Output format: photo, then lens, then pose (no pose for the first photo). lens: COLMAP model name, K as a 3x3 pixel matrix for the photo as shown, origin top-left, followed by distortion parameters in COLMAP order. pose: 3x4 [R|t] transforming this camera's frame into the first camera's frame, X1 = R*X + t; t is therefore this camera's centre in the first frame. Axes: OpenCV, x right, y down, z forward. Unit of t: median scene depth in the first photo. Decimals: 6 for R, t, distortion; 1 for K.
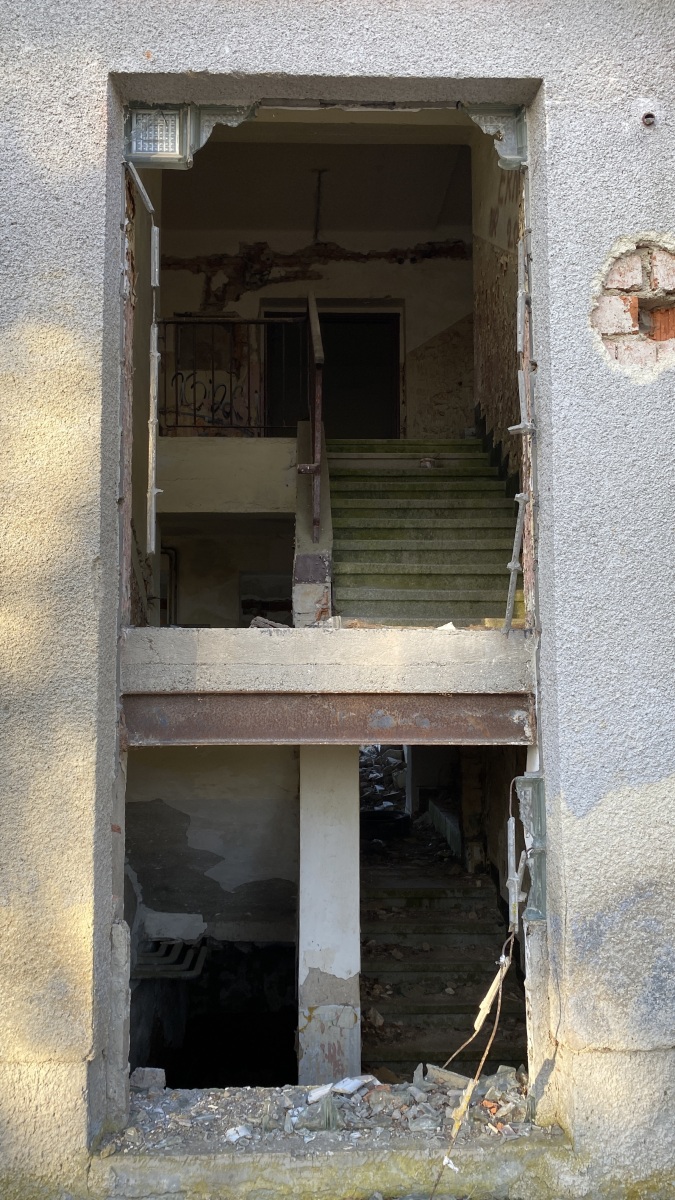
lens RADIAL K [[893.4, 0, 326.9], [0, 893.4, 602.2], [0, 0, 1]] dist [0.015787, -0.006468]
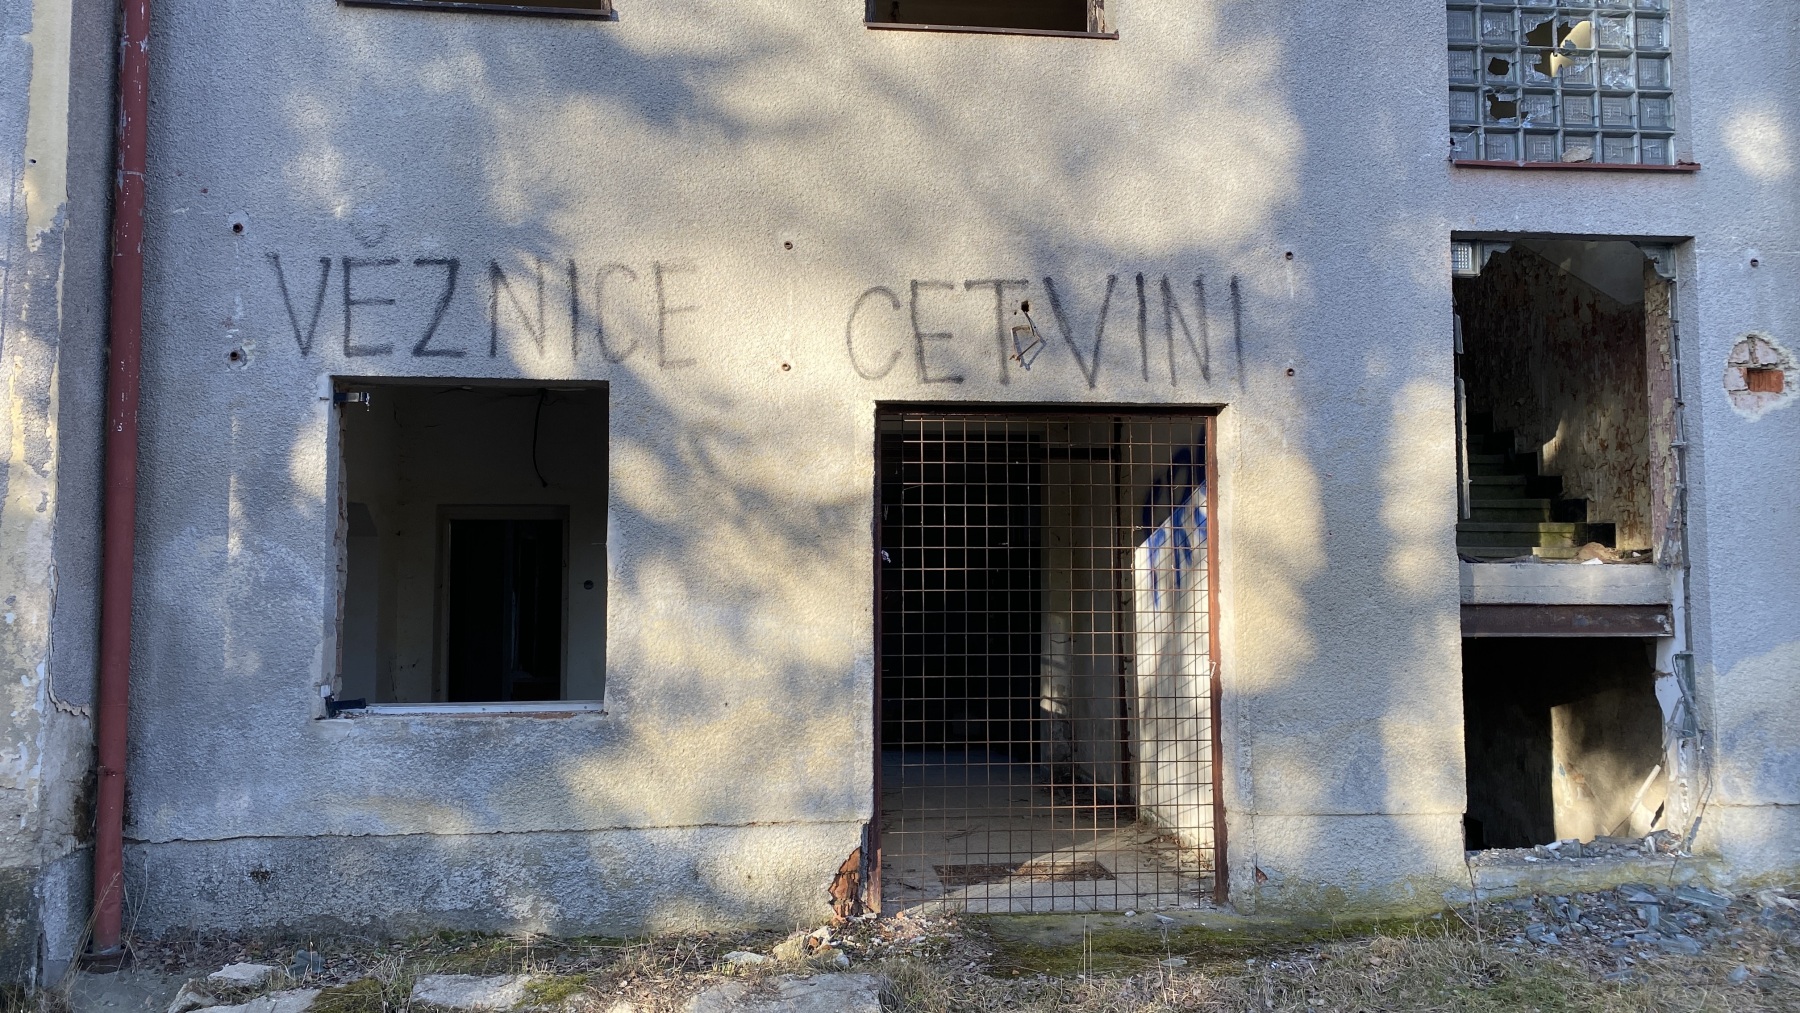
lens RADIAL K [[1340.1, 0, 915.3], [0, 1340.1, 503.4], [0, 0, 1]] dist [0.015787, -0.006468]
pose [[0.995564, 0.006191, 0.093881, -1.440021], [-0.007187, 0.999921, 0.010271, -0.101595], [-0.093810, -0.010900, 0.995530, -1.369198]]
